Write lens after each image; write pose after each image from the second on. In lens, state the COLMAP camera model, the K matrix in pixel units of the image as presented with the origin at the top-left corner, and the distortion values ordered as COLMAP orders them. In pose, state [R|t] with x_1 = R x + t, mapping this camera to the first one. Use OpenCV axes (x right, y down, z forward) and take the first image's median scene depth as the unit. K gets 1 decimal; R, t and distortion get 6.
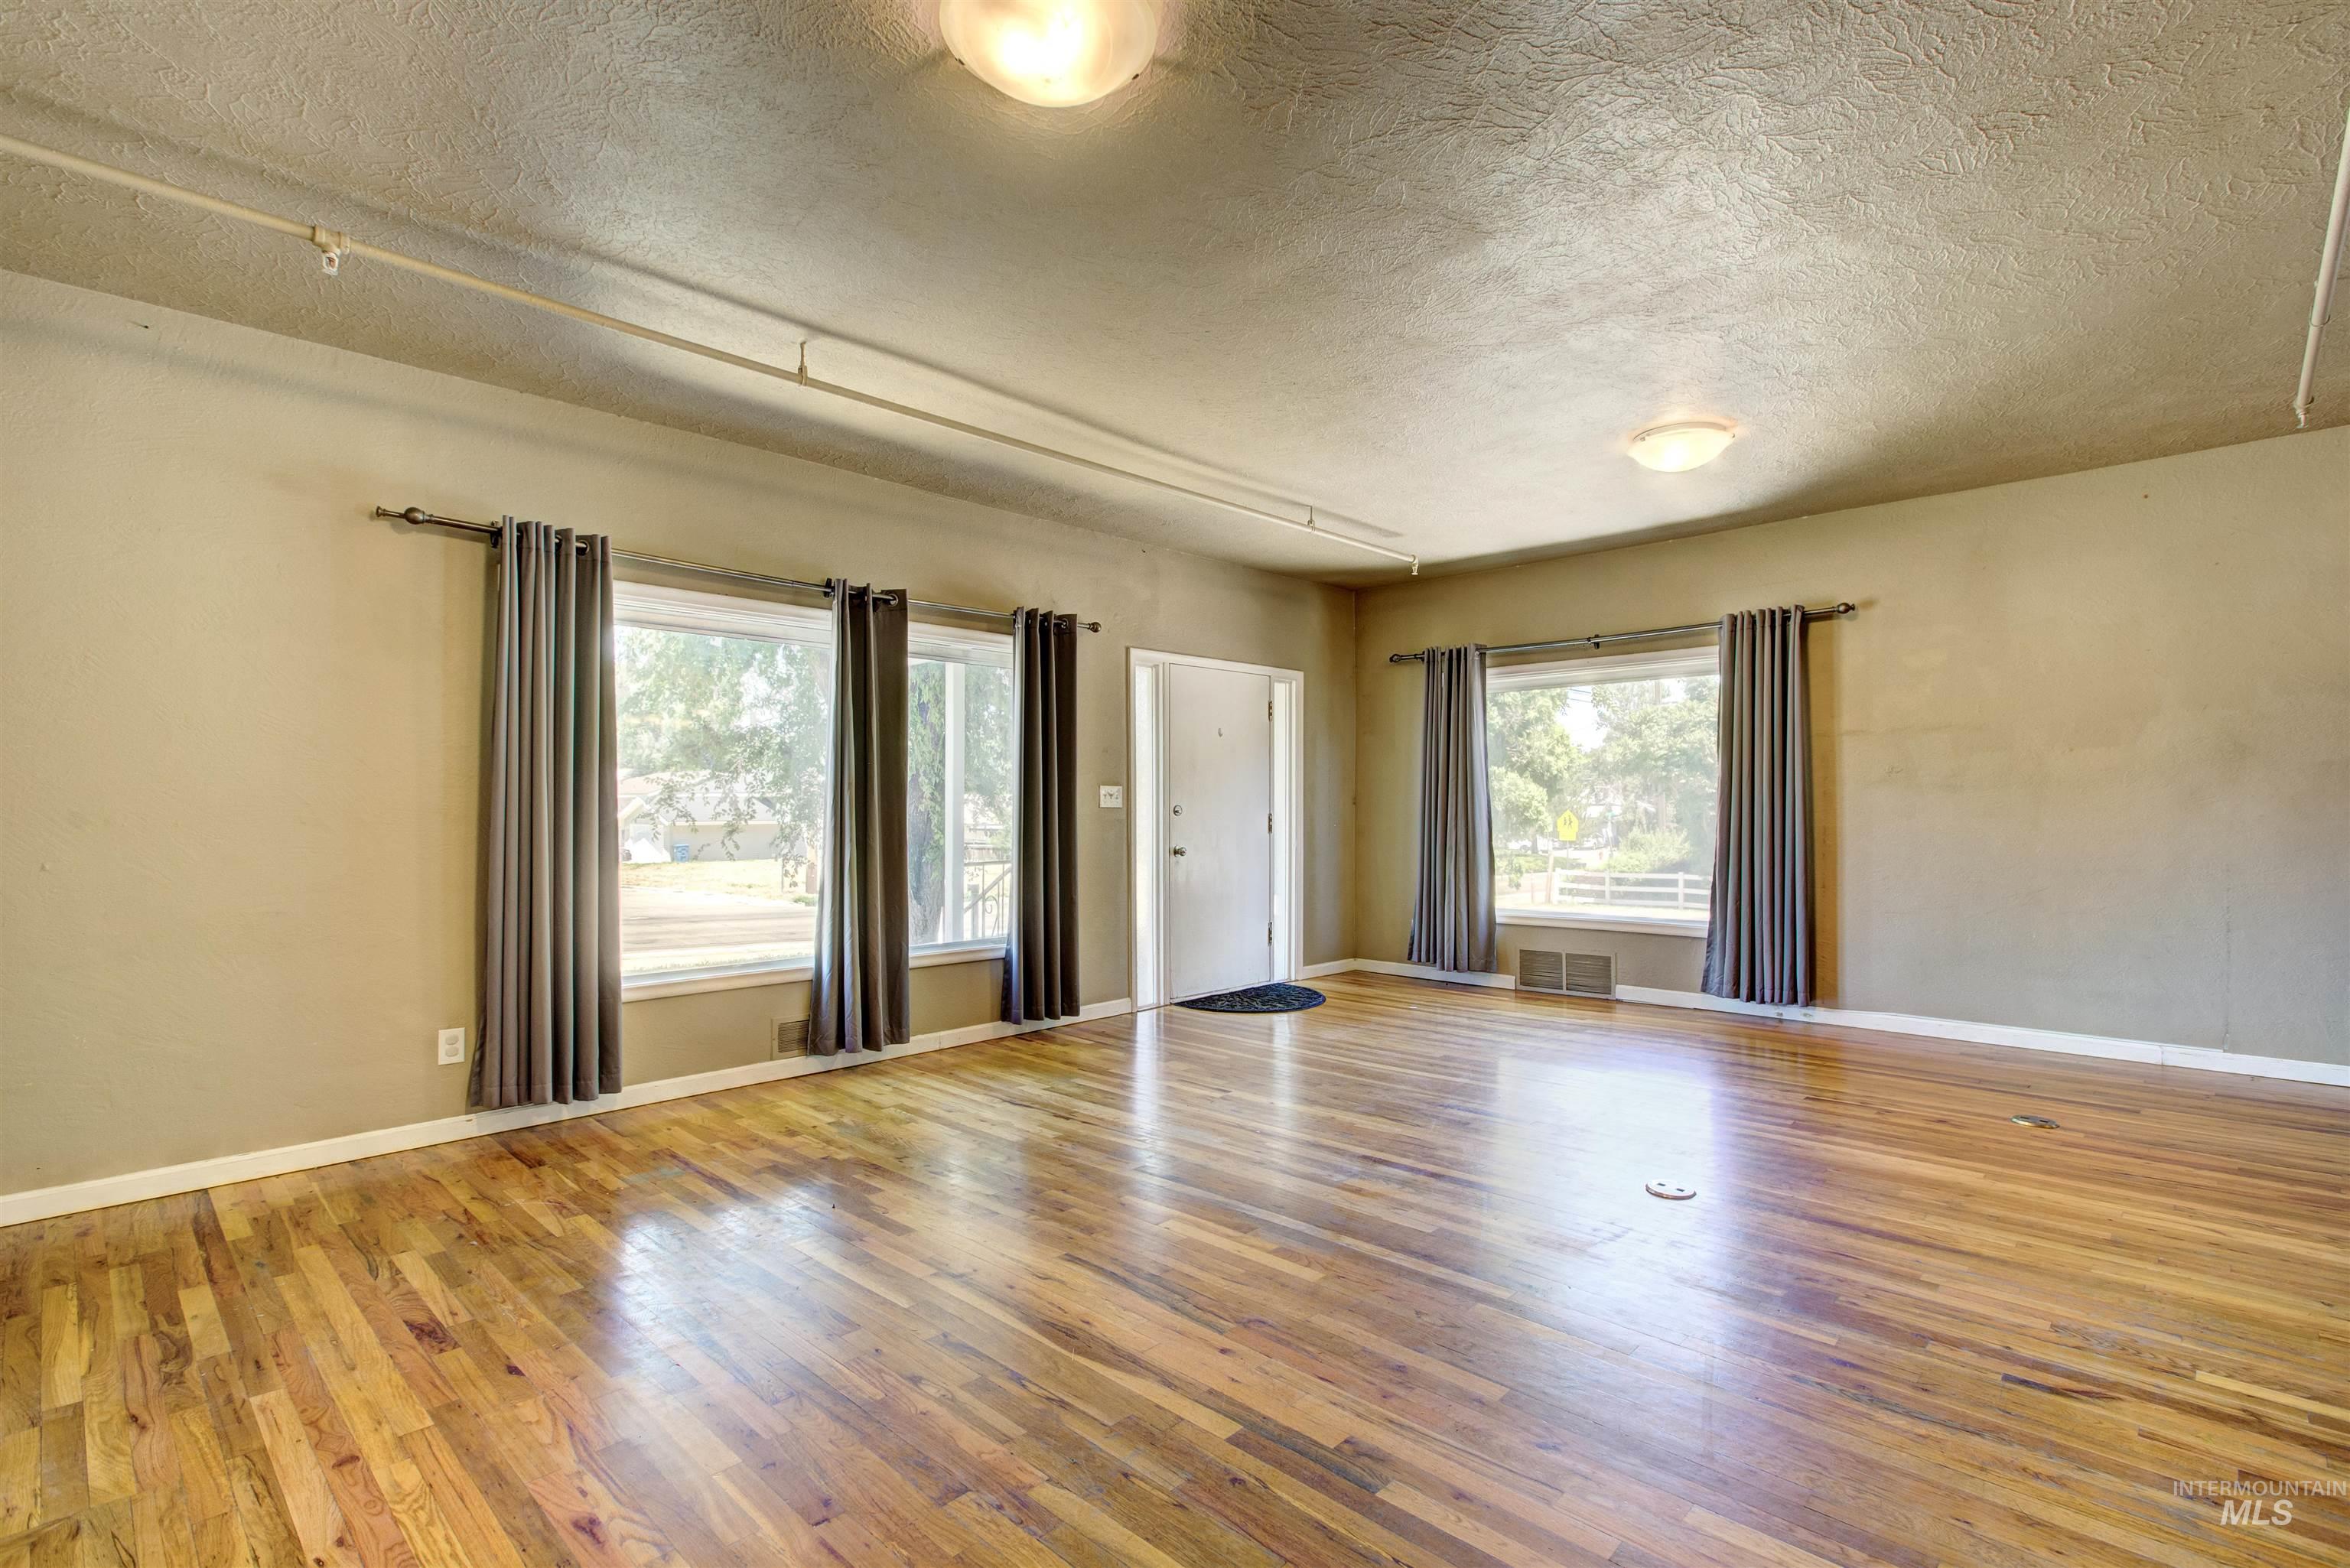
lens RADIAL K [[1083.5, 0, 1178.1], [0, 1083.5, 777.4], [0, 0, 1]] dist [-0.014501, 0.007666]
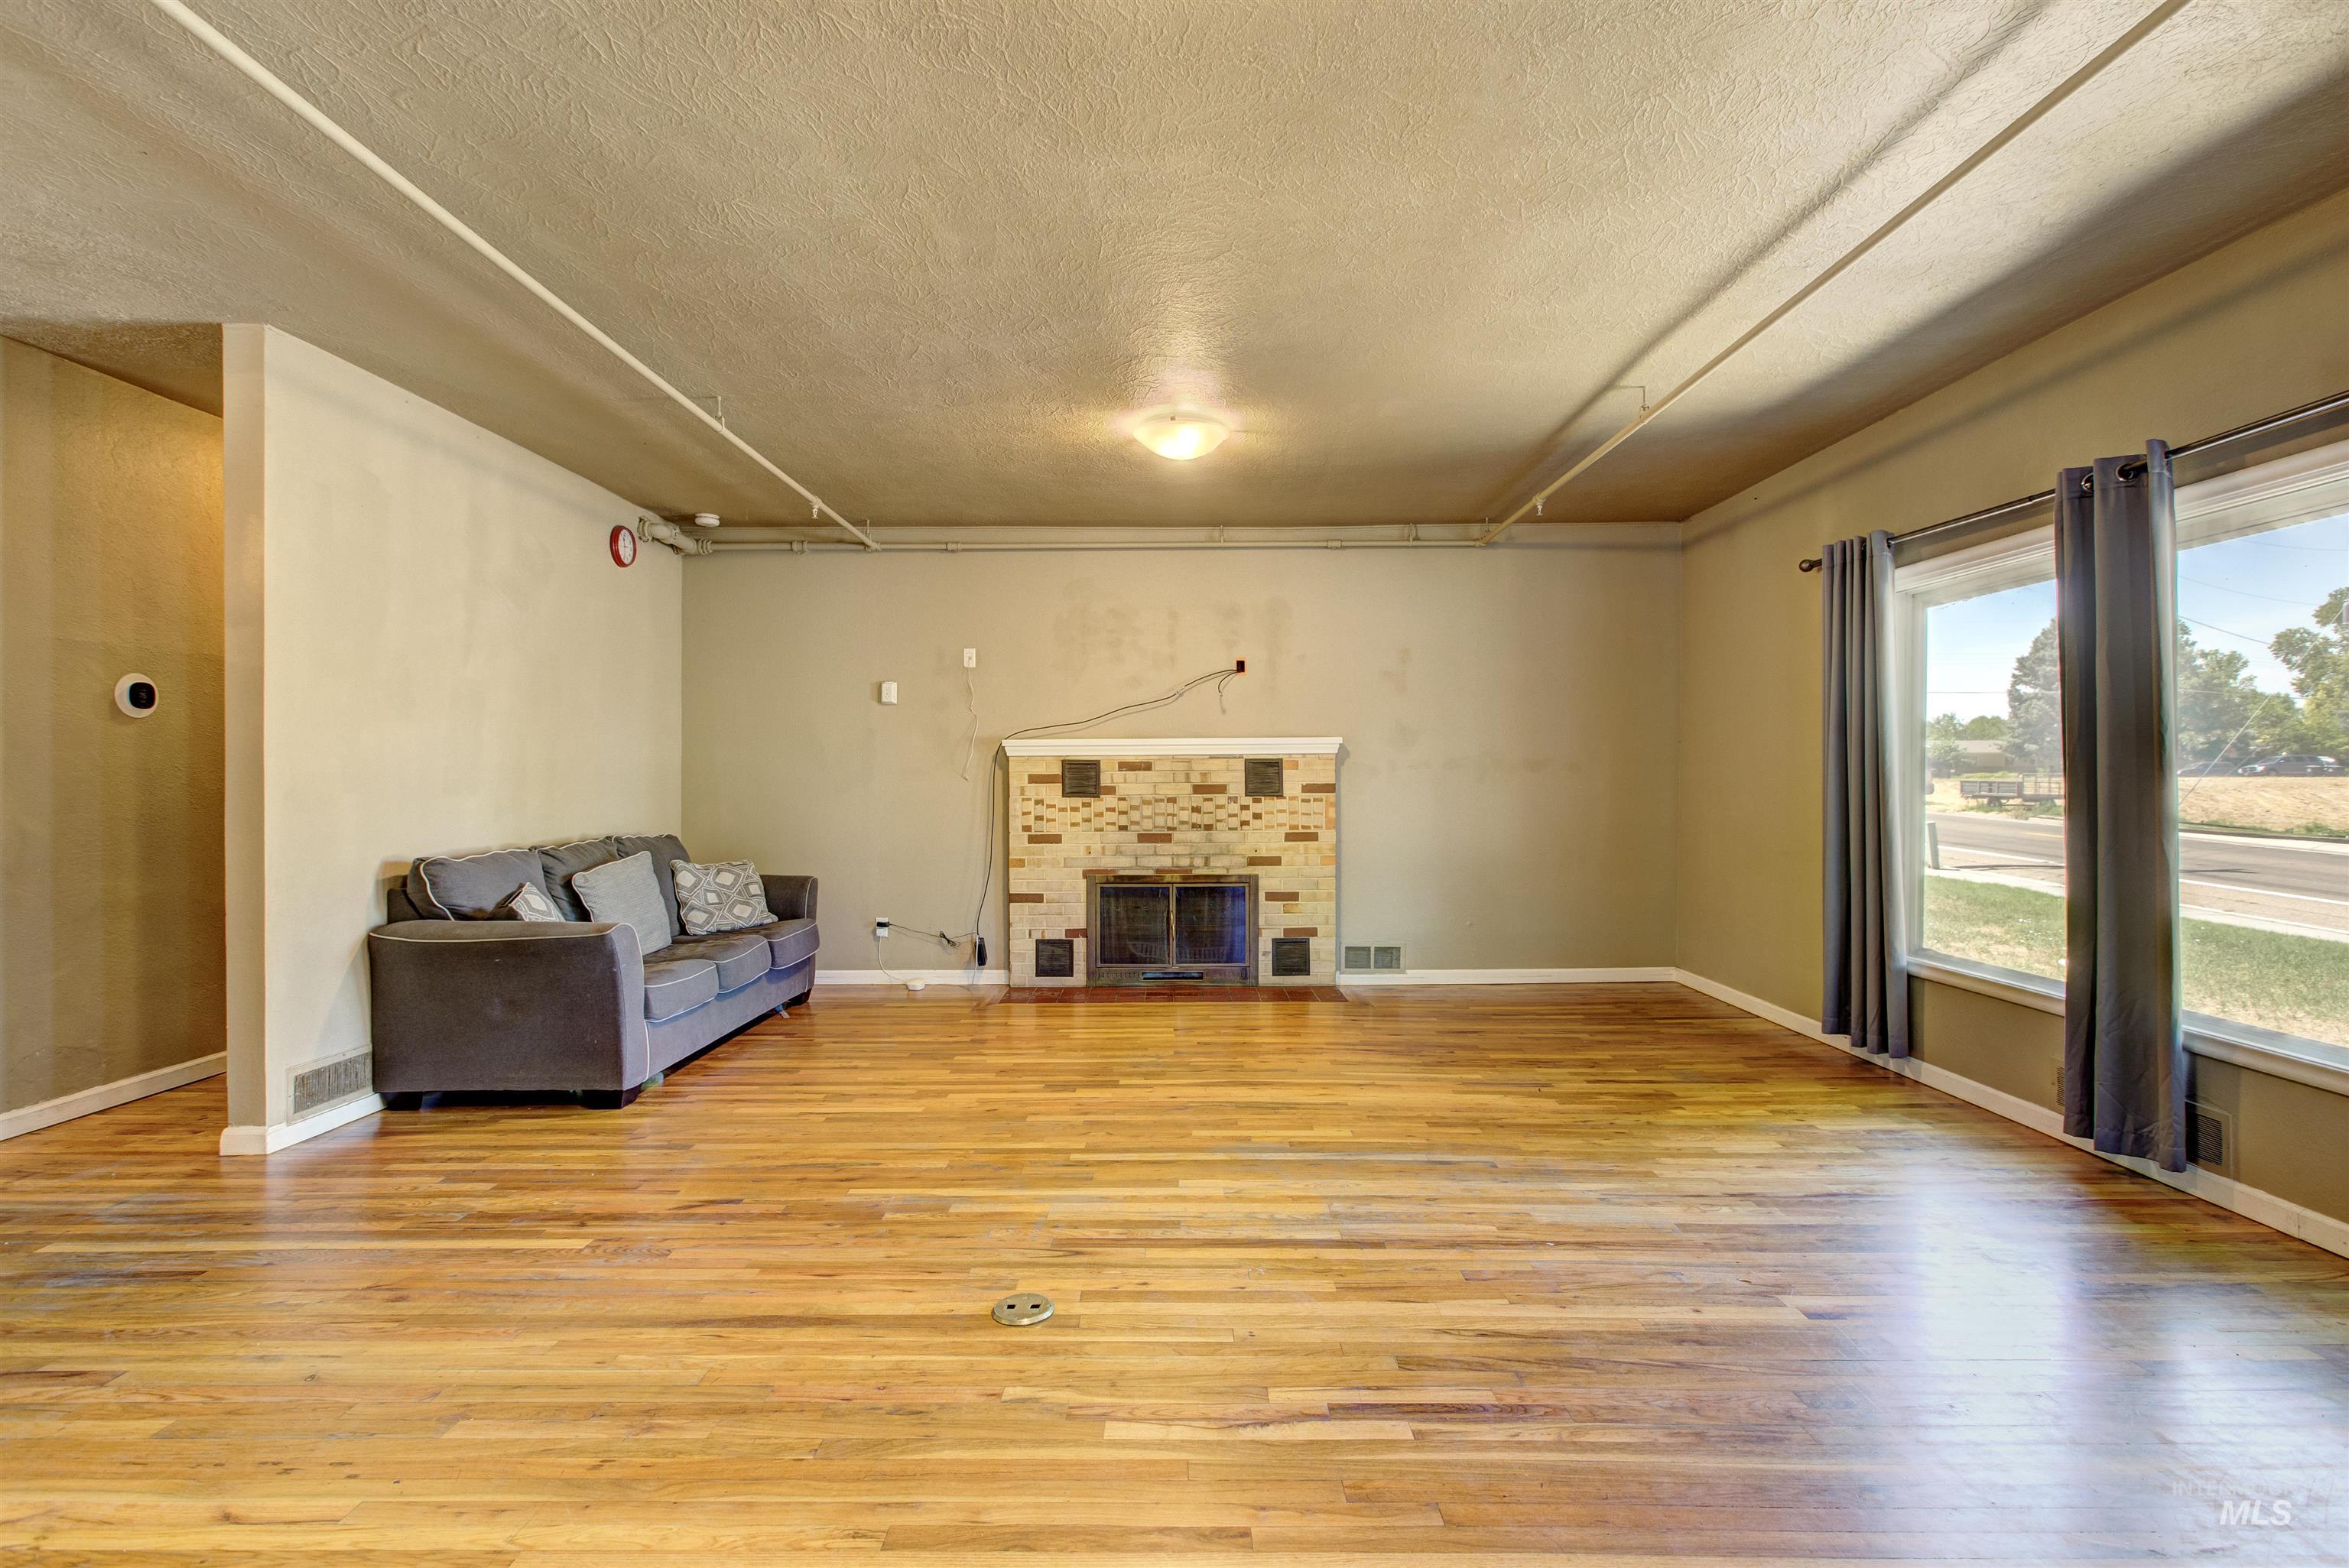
lens RADIAL K [[1083.0, 0, 1177.6], [0, 1083.0, 777.4], [0, 0, 1]] dist [-0.014501, 0.007666]
pose [[-0.714765, 0.002980, -0.699359, 1.061663], [0.021293, 0.999620, -0.017503, 0.036617], [0.699041, -0.027403, -0.714557, 1.908521]]
